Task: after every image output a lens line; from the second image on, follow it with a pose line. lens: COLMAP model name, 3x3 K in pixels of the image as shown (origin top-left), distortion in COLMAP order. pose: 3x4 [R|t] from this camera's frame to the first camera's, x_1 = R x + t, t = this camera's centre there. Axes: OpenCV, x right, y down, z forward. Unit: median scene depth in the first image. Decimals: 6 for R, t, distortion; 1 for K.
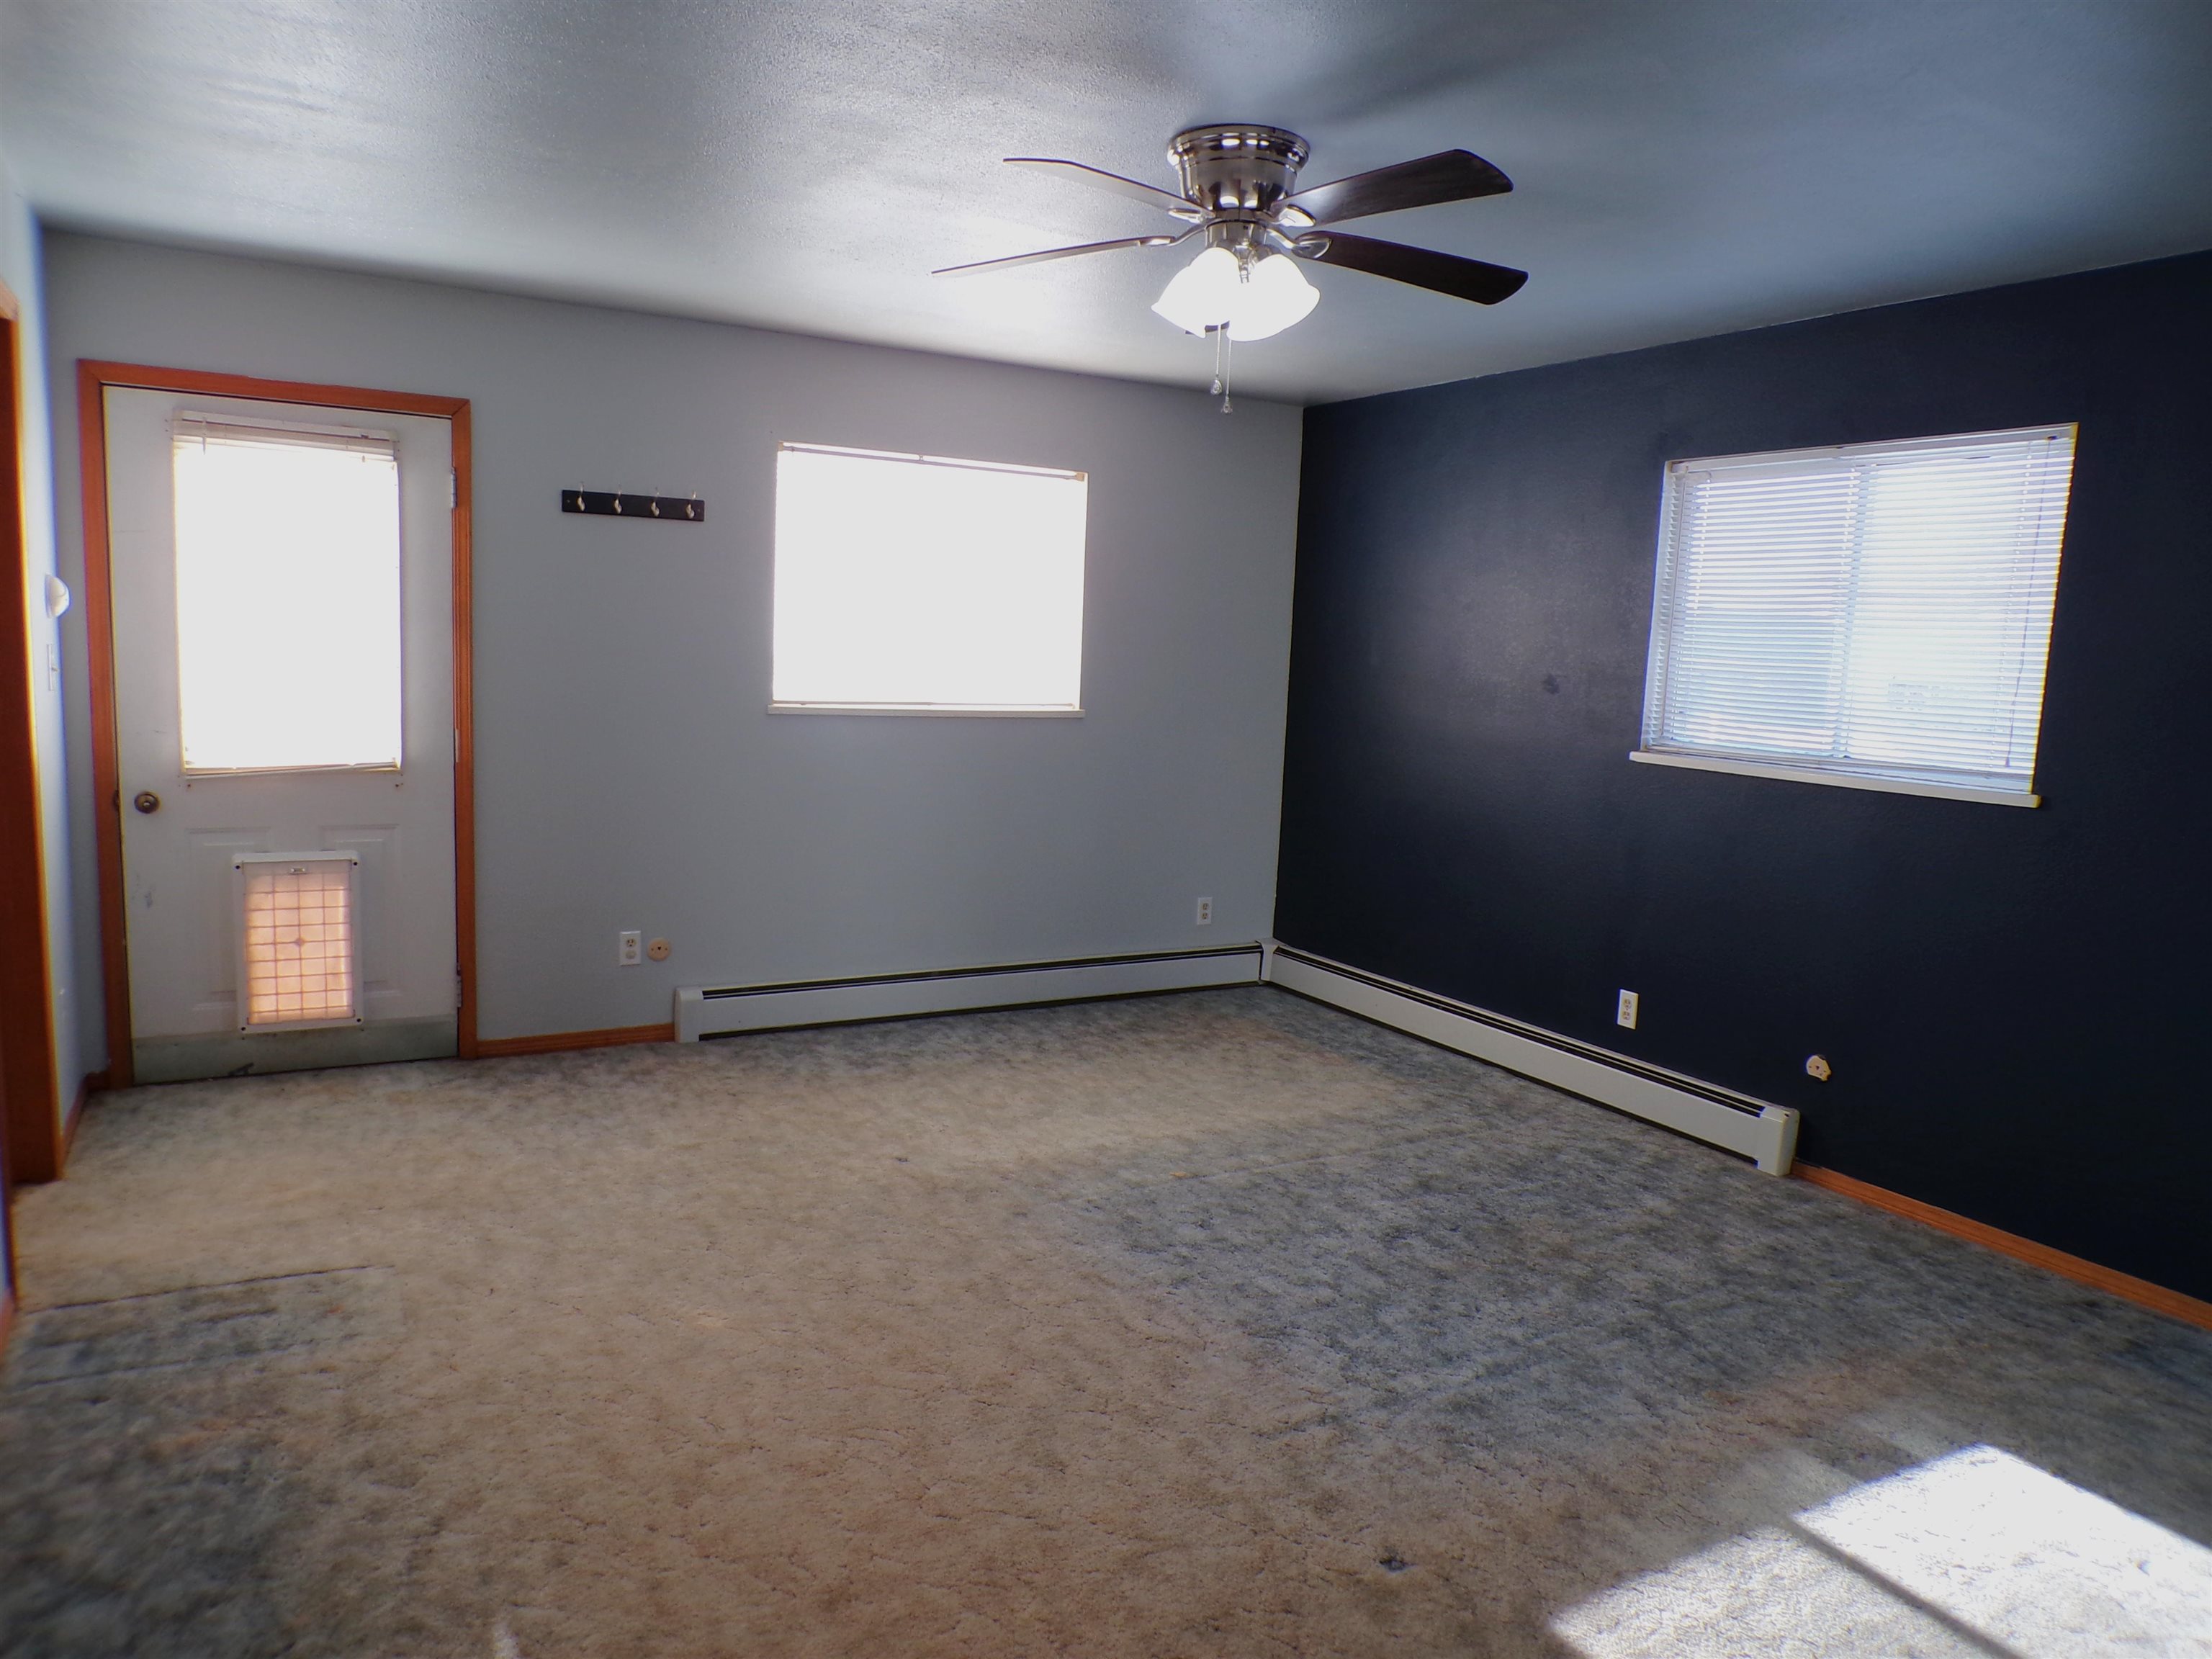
lens RADIAL K [[1508.3, 0, 1106.0], [0, 1508.3, 829.5], [0, 0, 1]] dist [-0.037839, 0.005992]
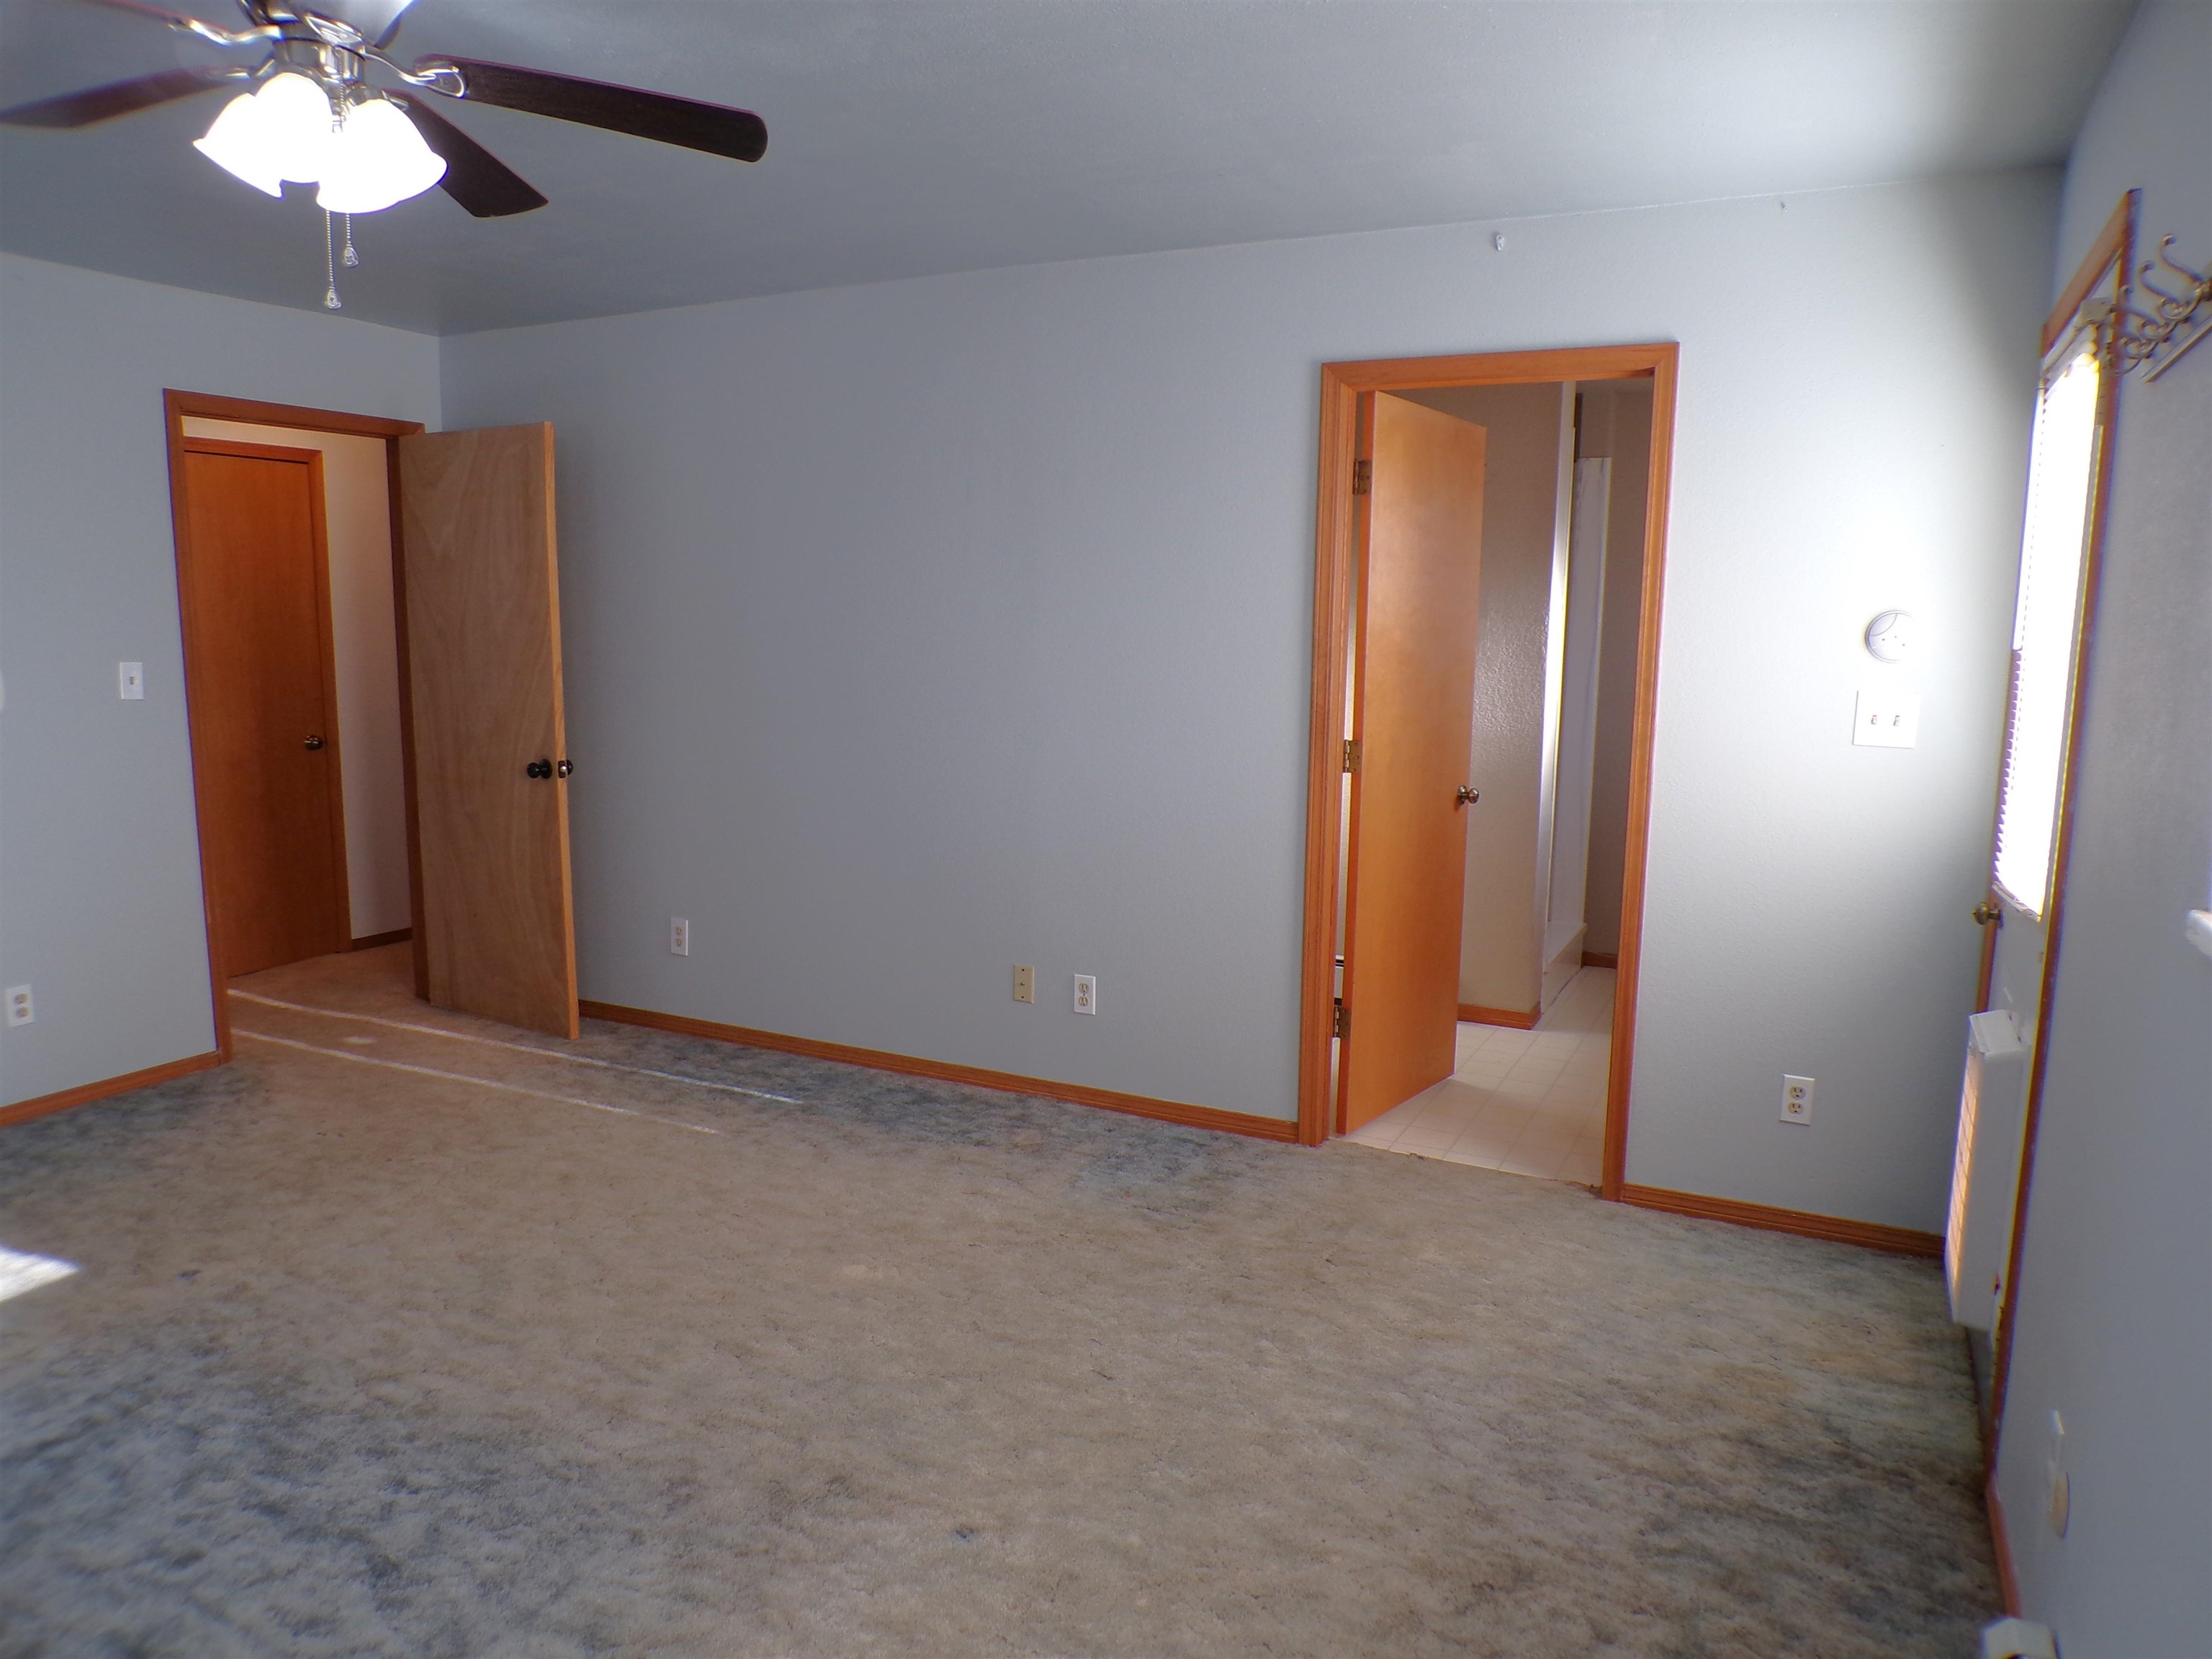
lens RADIAL K [[1499.8, 0, 1084.5], [0, 1499.8, 848.9], [0, 0, 1]] dist [-0.045719, 0.022969]
pose [[-0.842627, 0.027151, -0.537813, 0.137591], [-0.111180, 0.968438, 0.223083, -0.183268], [0.526895, 0.247770, -0.813014, 1.552170]]
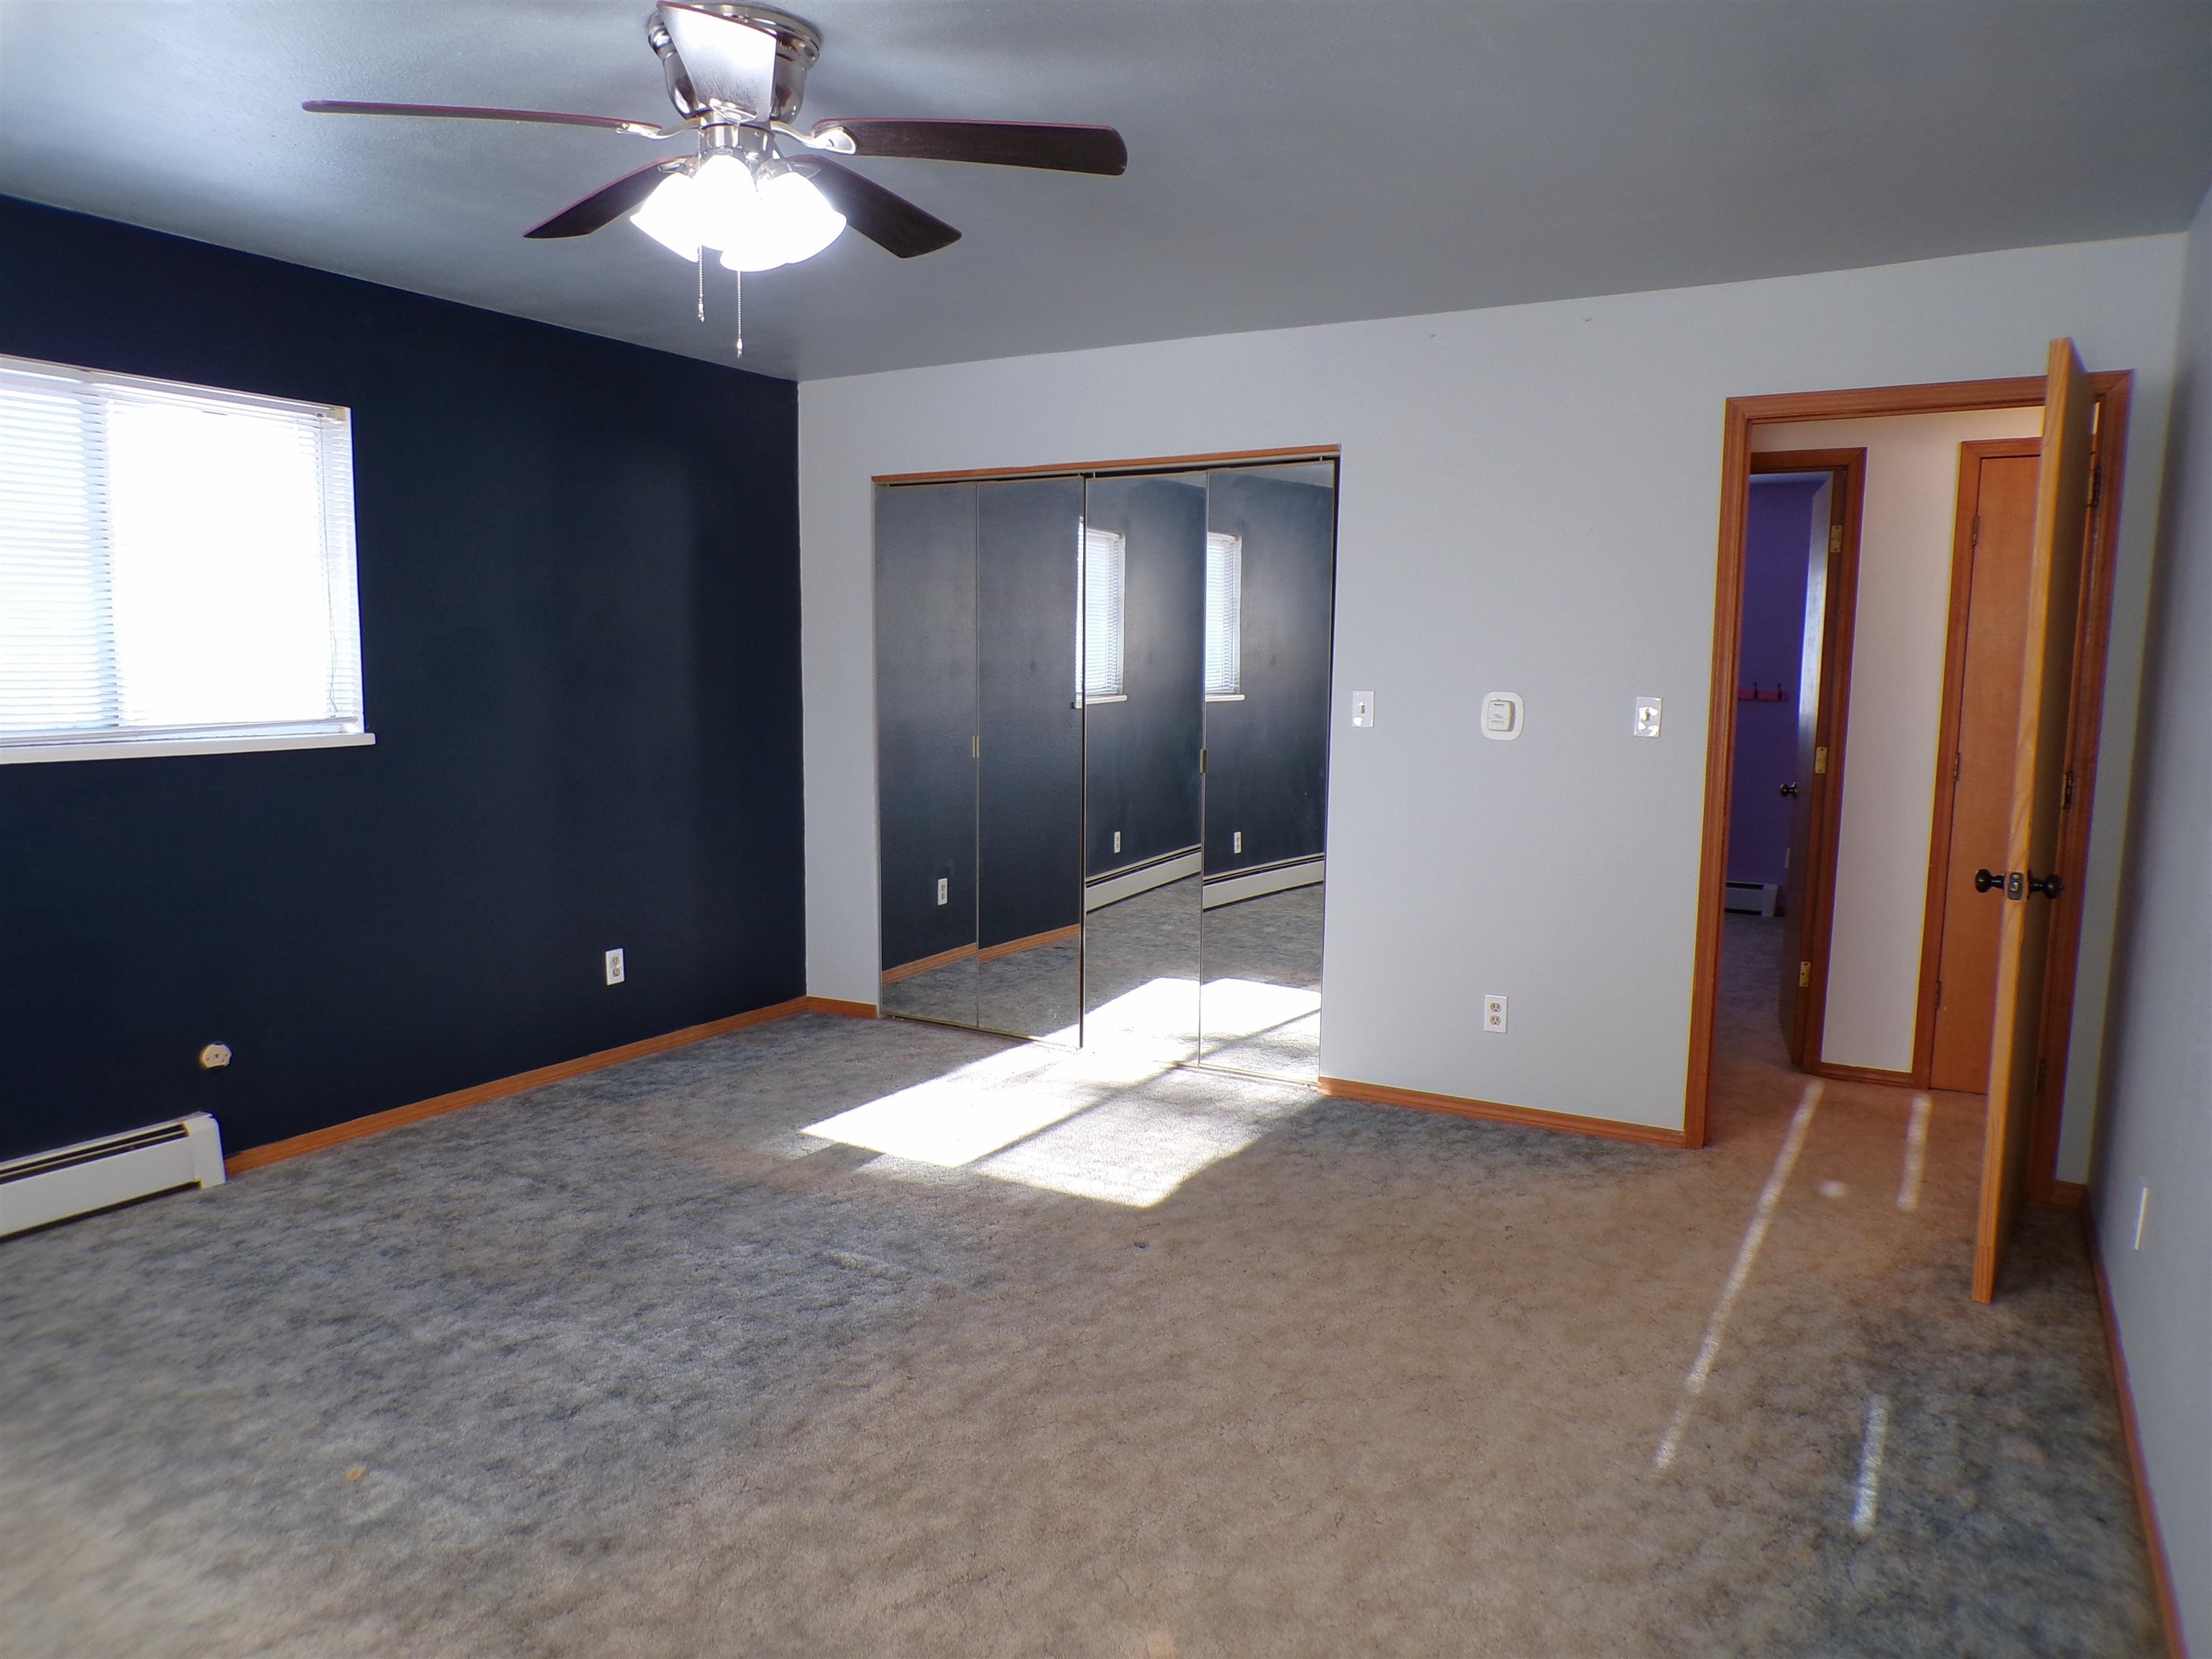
lens RADIAL K [[1494.2, 0, 1106.0], [0, 1494.2, 829.5], [0, 0, 1]] dist [-0.029961, 0.003611]
pose [[-0.491176, -0.154418, 0.857264, -0.646165], [0.072170, 0.973563, 0.216717, -0.157699], [-0.868065, 0.168315, -0.467046, 1.052824]]
